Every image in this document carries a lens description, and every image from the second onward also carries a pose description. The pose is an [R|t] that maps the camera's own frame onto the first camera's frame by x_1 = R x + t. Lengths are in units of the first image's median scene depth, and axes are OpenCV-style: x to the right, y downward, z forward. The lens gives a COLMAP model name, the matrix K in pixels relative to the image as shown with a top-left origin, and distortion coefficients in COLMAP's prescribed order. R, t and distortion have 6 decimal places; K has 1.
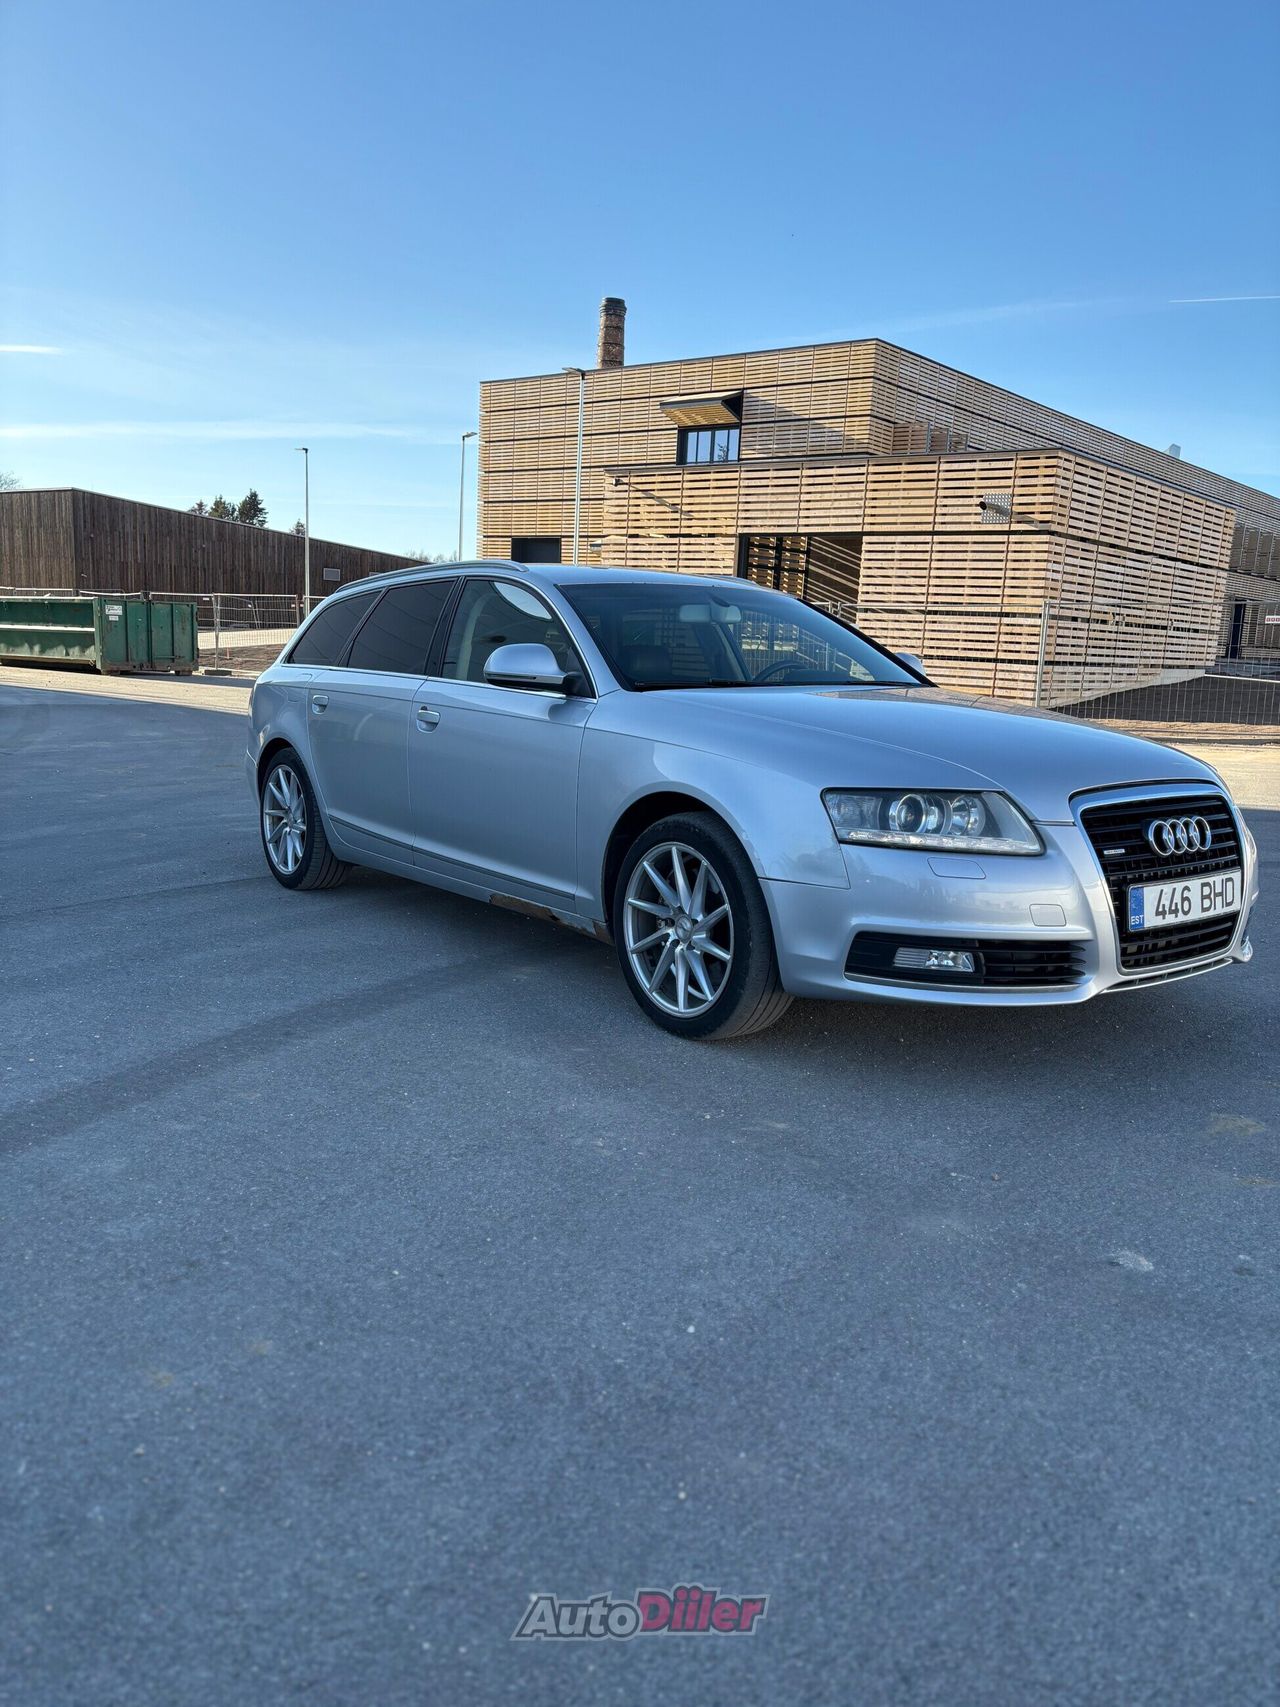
lens RADIAL K [[1339.5, 0, 655.6], [0, 1339.5, 833.6], [0, 0, 1]] dist [0.068550, -0.003284]
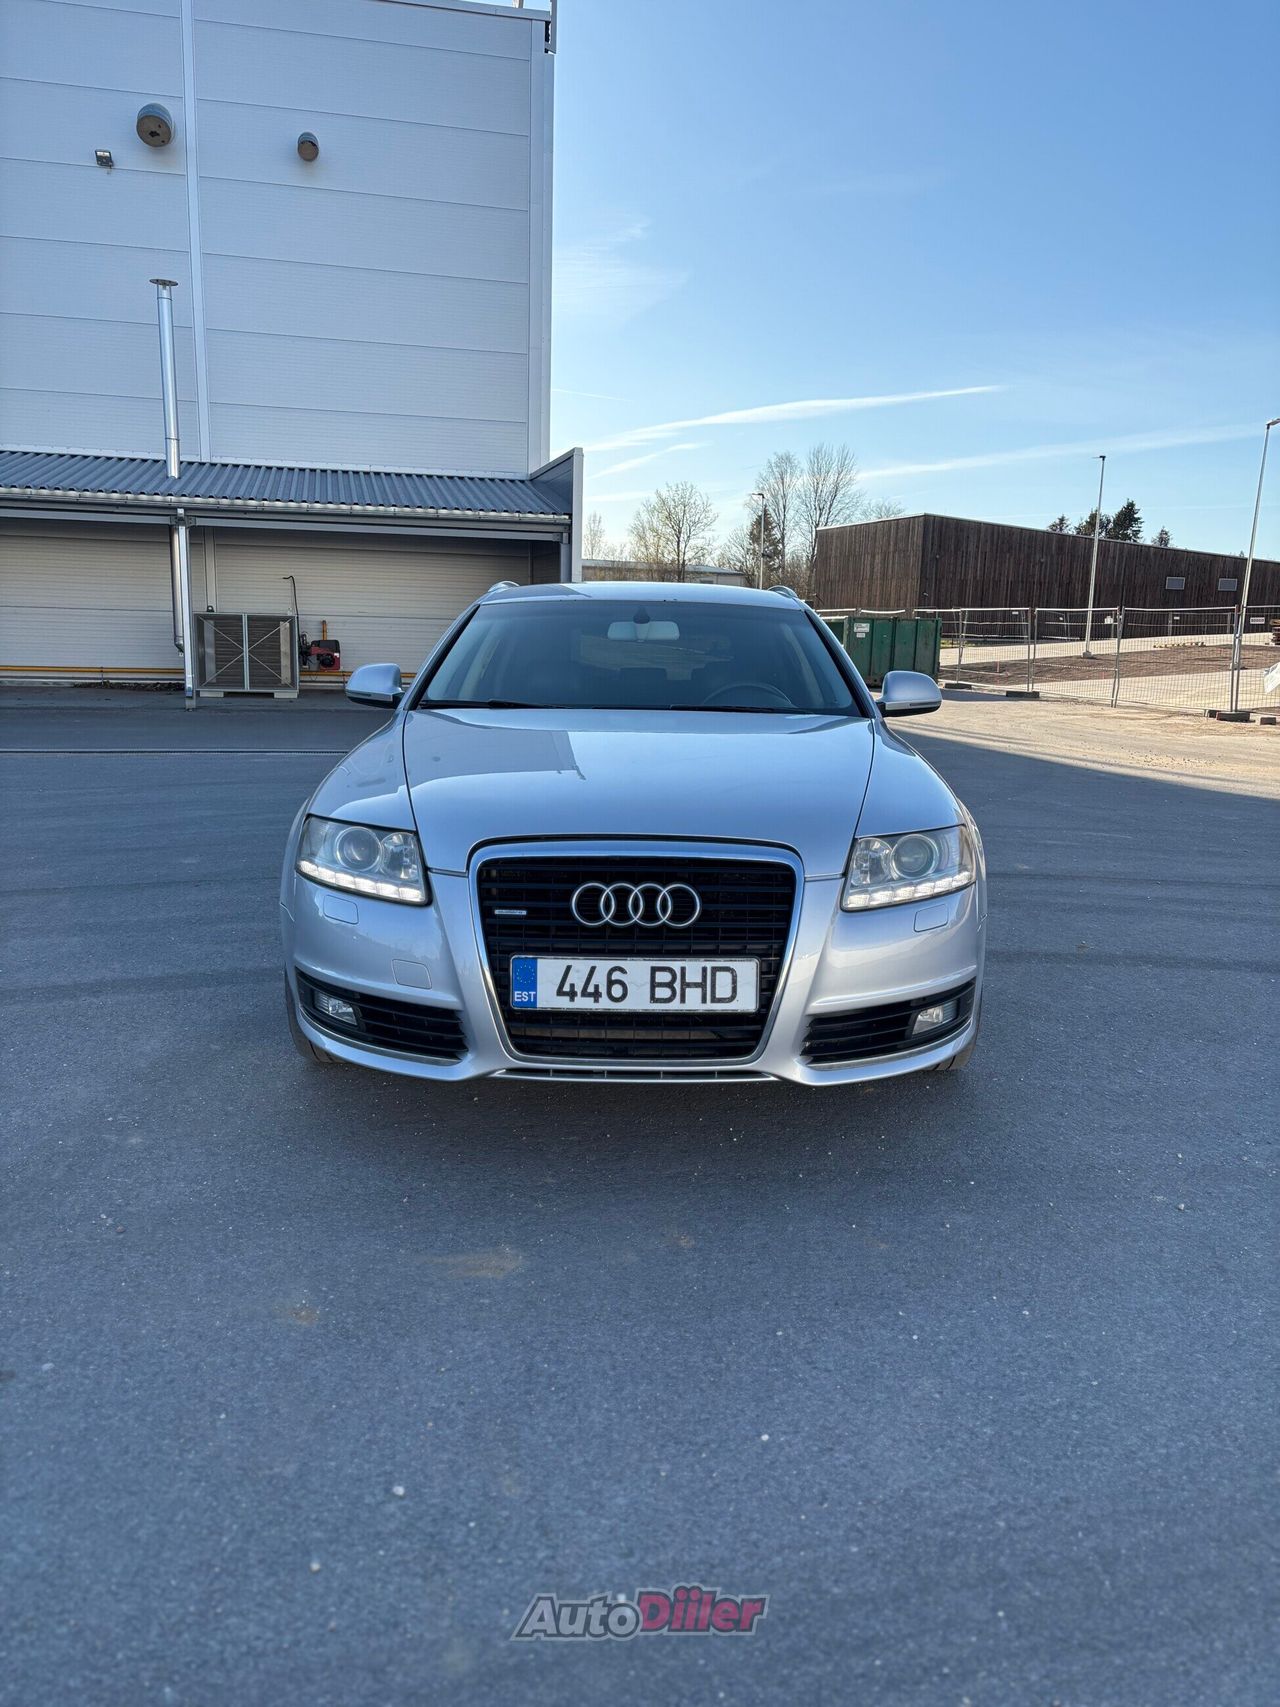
lens RADIAL K [[1336.8, 0, 645.8], [0, 1336.8, 899.4], [0, 0, 1]] dist [0.023131, -0.061149]
pose [[0.793135, 0.105504, -0.599838, 0.116241], [-0.081937, 0.994412, 0.066563, -0.007258], [0.603509, -0.003645, 0.797348, 0.050415]]
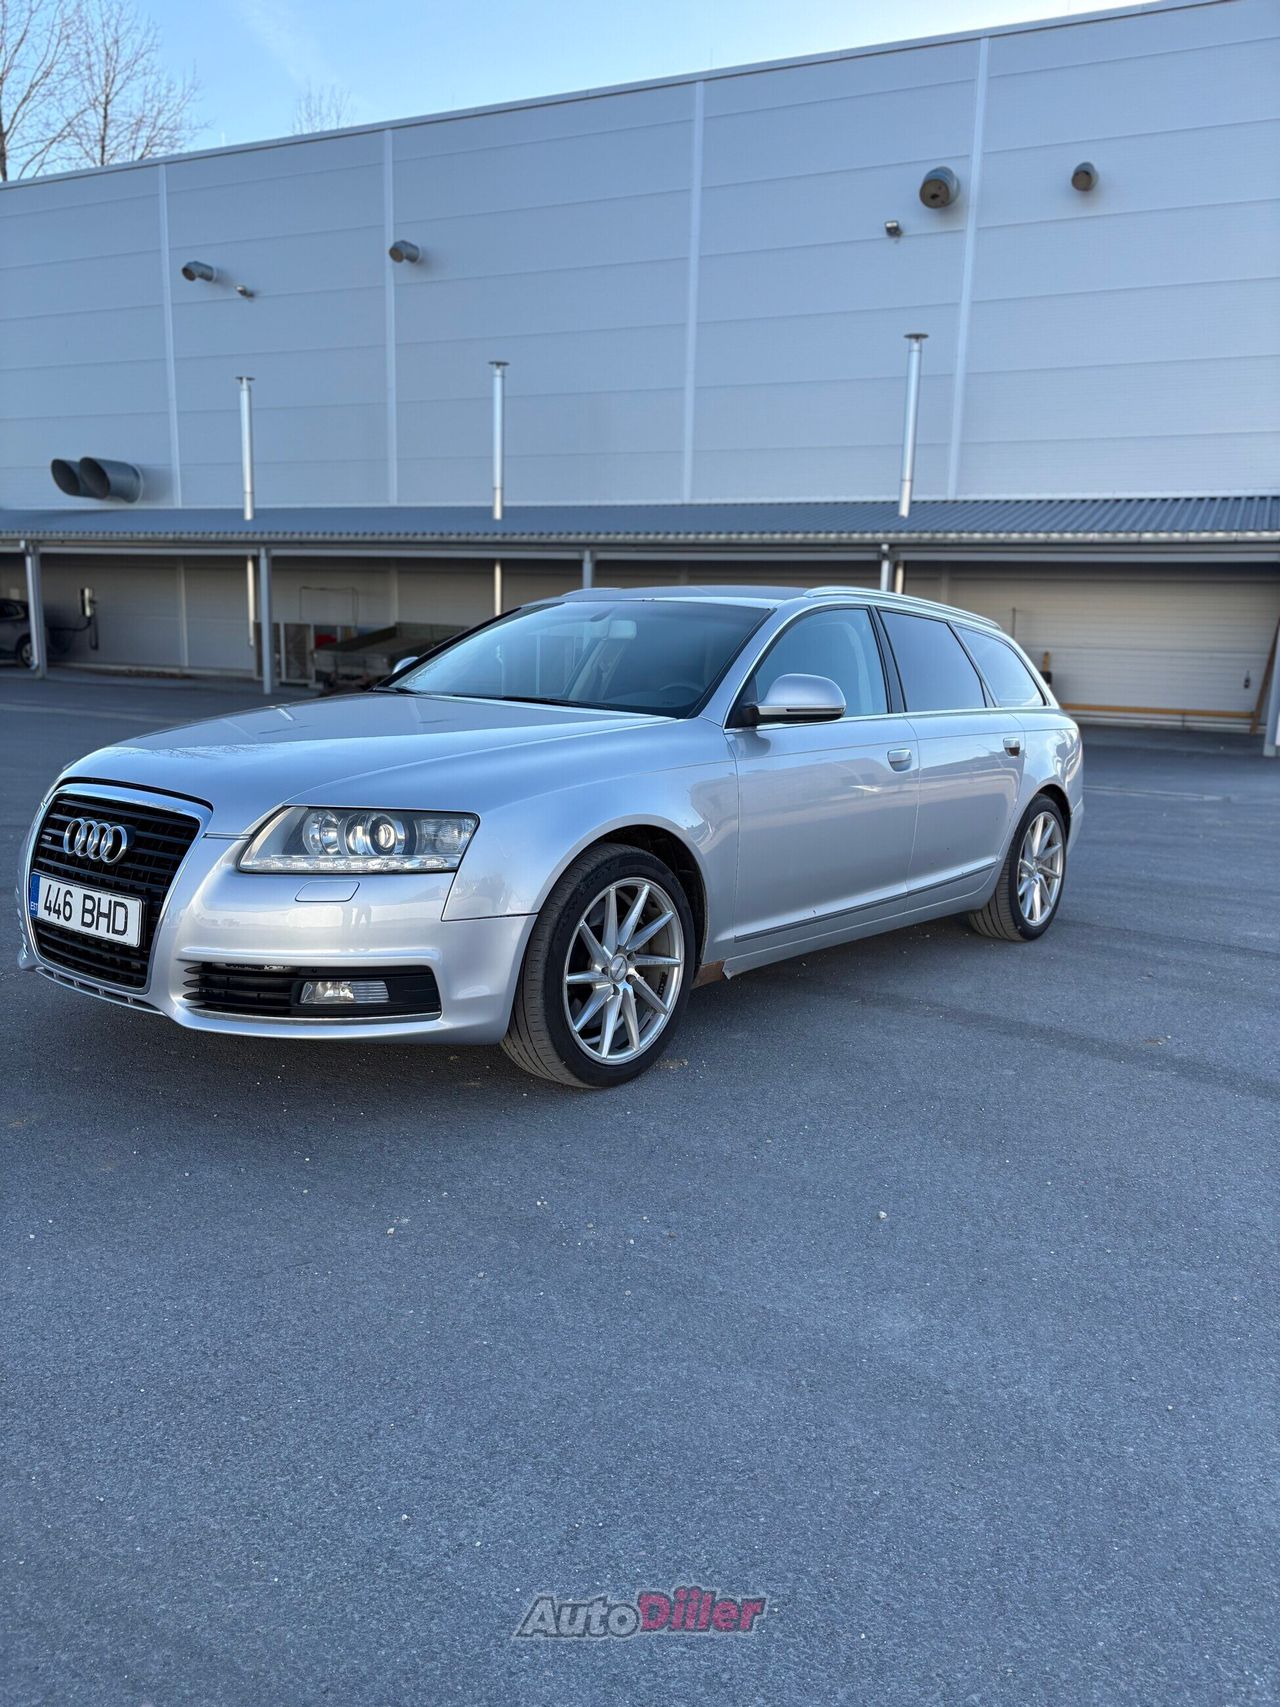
lens RADIAL K [[1339.5, 0, 655.6], [0, 1339.5, 833.6], [0, 0, 1]] dist [0.068550, -0.003284]
pose [[0.230230, 0.114615, -0.966363, 0.186302], [-0.164780, 0.983292, 0.077365, -0.018886], [0.959084, 0.141425, 0.245270, 0.153482]]
